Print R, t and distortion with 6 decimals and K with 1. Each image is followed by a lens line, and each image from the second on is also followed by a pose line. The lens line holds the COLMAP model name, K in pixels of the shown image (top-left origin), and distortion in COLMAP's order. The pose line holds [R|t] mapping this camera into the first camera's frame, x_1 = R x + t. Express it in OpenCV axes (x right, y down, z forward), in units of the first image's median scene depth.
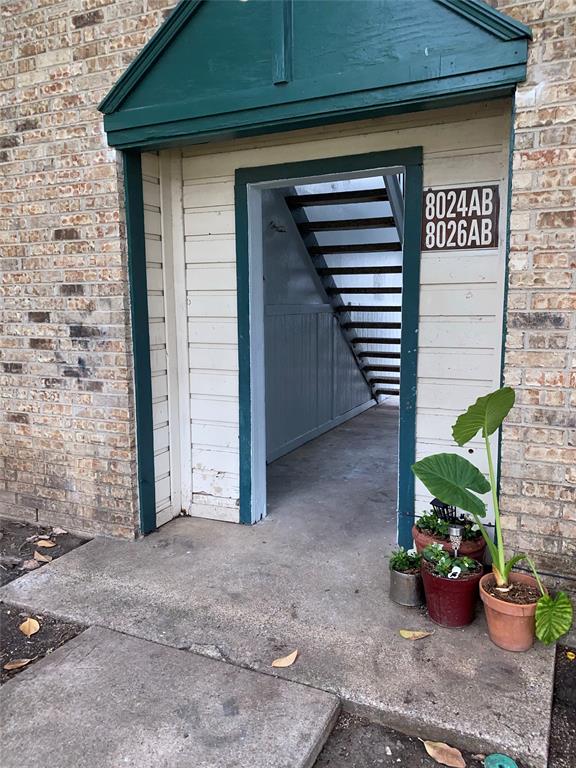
lens RADIAL K [[596.3, 0, 289.6], [0, 596.3, 381.9], [0, 0, 1]] dist [-0.009697, 0.000054]
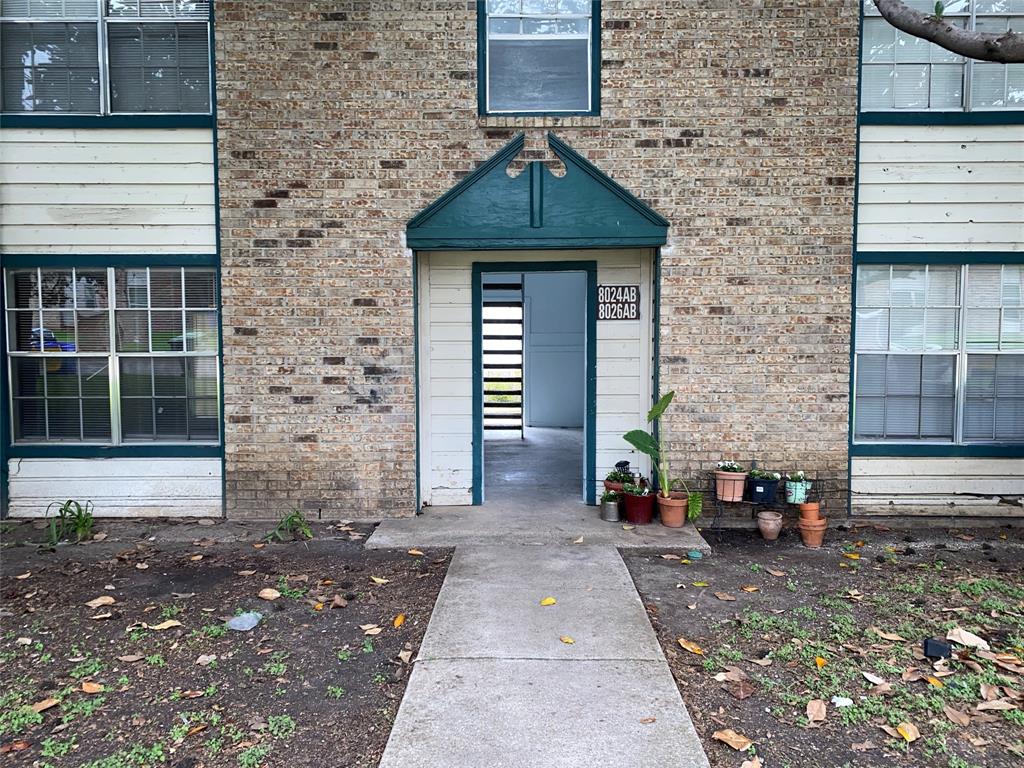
lens RADIAL K [[795.0, 0, 512.0], [0, 795.0, 384.0], [0, 0, 1]] dist [-0.009697, 0.000054]
pose [[0.910521, -0.019060, 0.413024, -0.922703], [0.052049, 0.996274, -0.068768, 0.103051], [-0.410175, 0.084112, 0.908120, -0.927399]]
